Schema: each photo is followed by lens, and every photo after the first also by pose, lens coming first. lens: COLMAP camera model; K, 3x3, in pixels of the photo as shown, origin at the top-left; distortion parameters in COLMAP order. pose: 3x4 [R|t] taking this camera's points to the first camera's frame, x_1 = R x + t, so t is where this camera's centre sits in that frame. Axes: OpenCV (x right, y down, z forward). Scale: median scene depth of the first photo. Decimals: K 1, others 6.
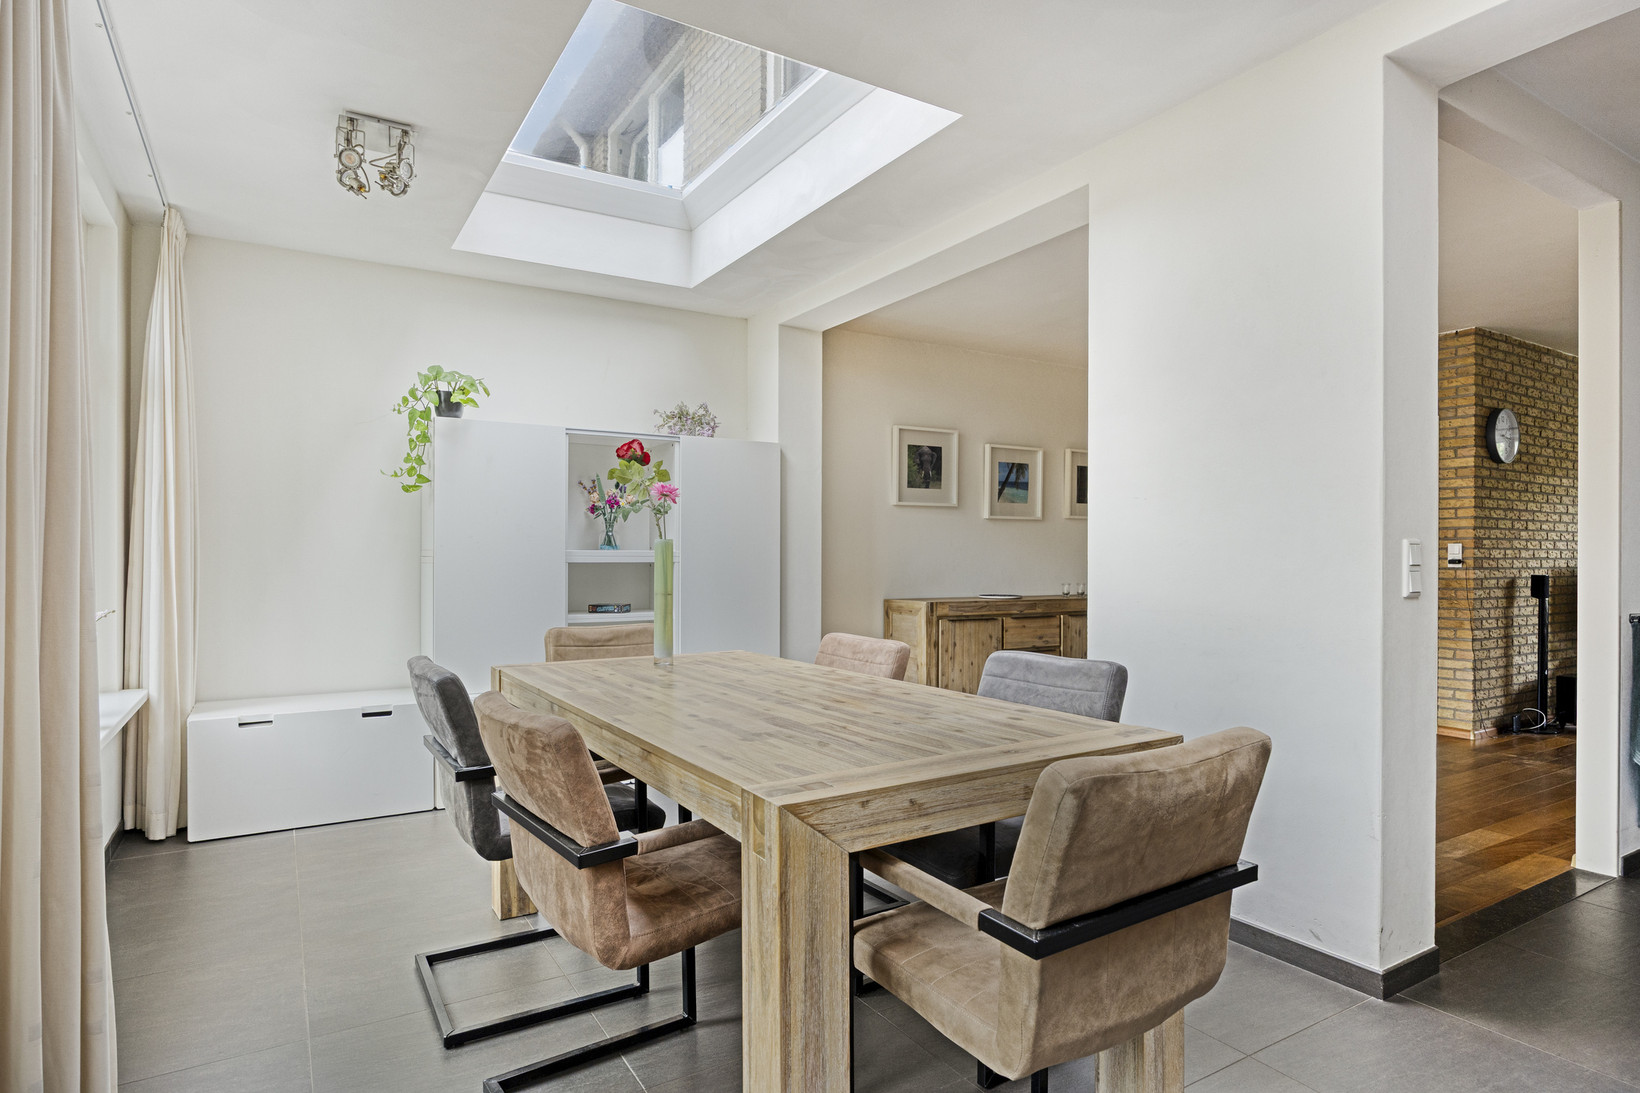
lens RADIAL K [[894.5, 0, 817.4], [0, 894.5, 552.2], [0, 0, 1]] dist [-0.001270, -0.002283]
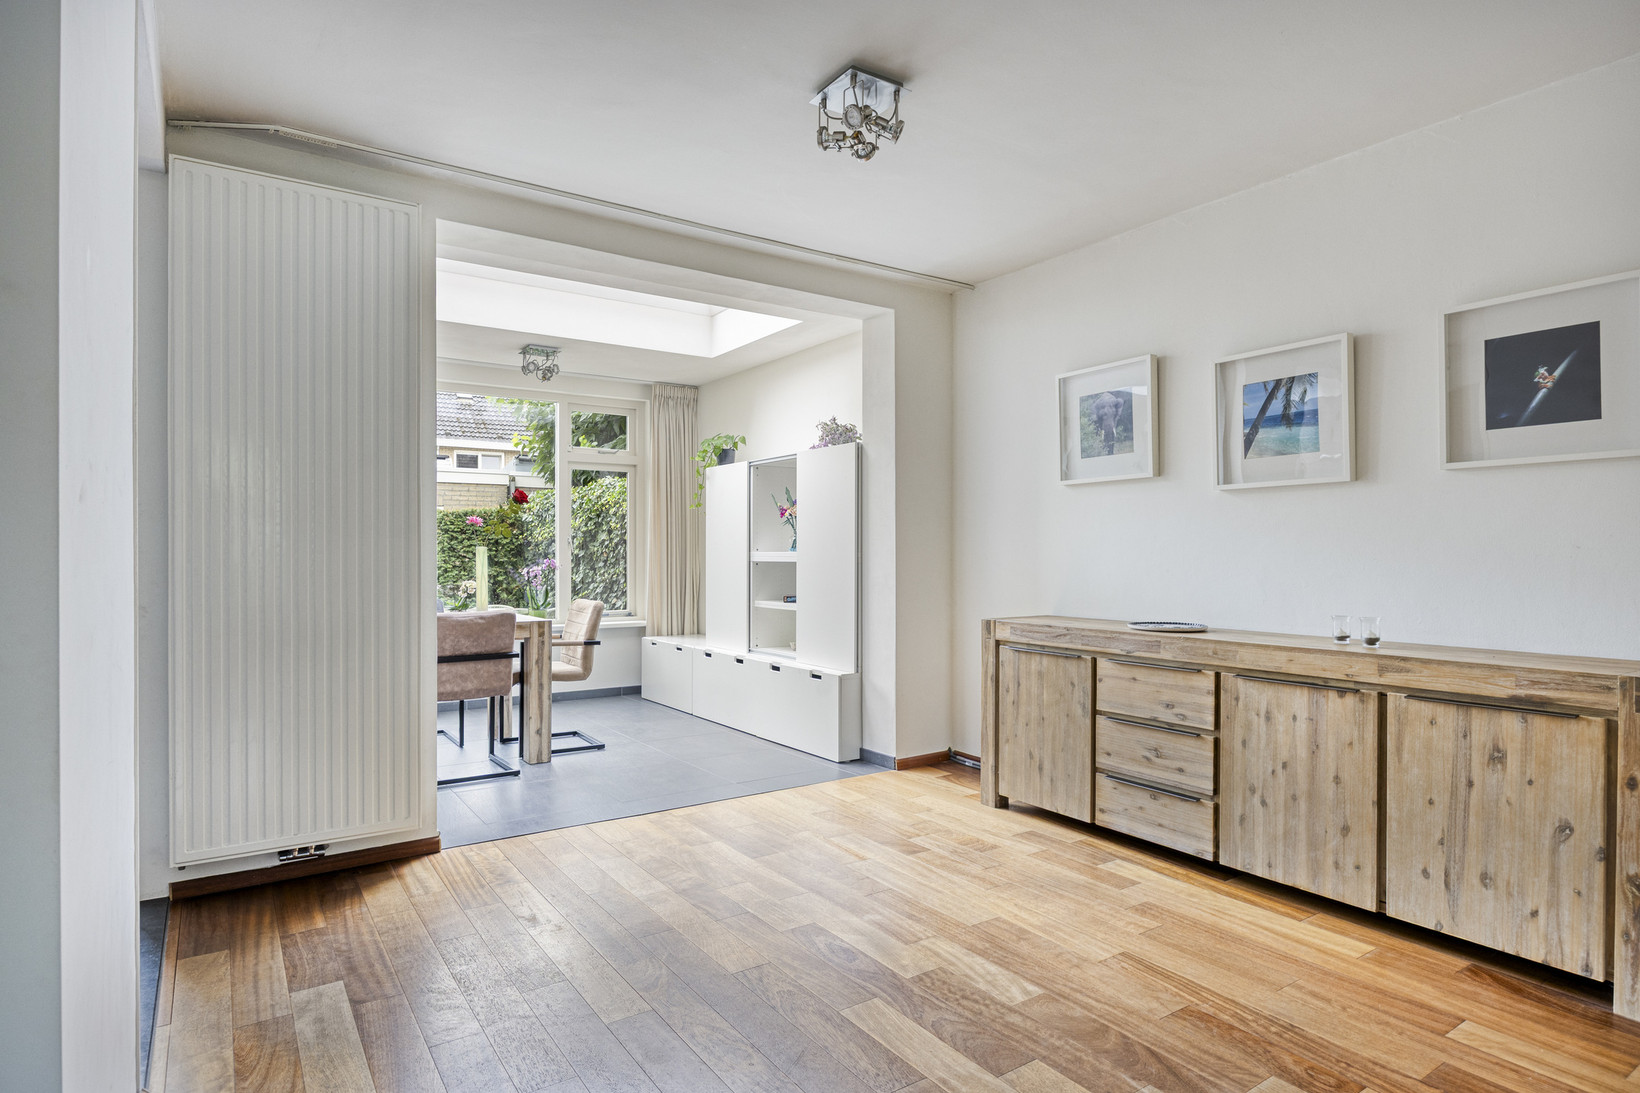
lens RADIAL K [[894.5, 0, 816.7], [0, 894.5, 550.9], [0, 0, 1]] dist [-0.001270, -0.002283]
pose [[0.040113, -0.002419, -0.999192, 0.785412], [0.010191, 0.999946, -0.002012, -0.000684], [0.999143, -0.010102, 0.040135, 0.758388]]
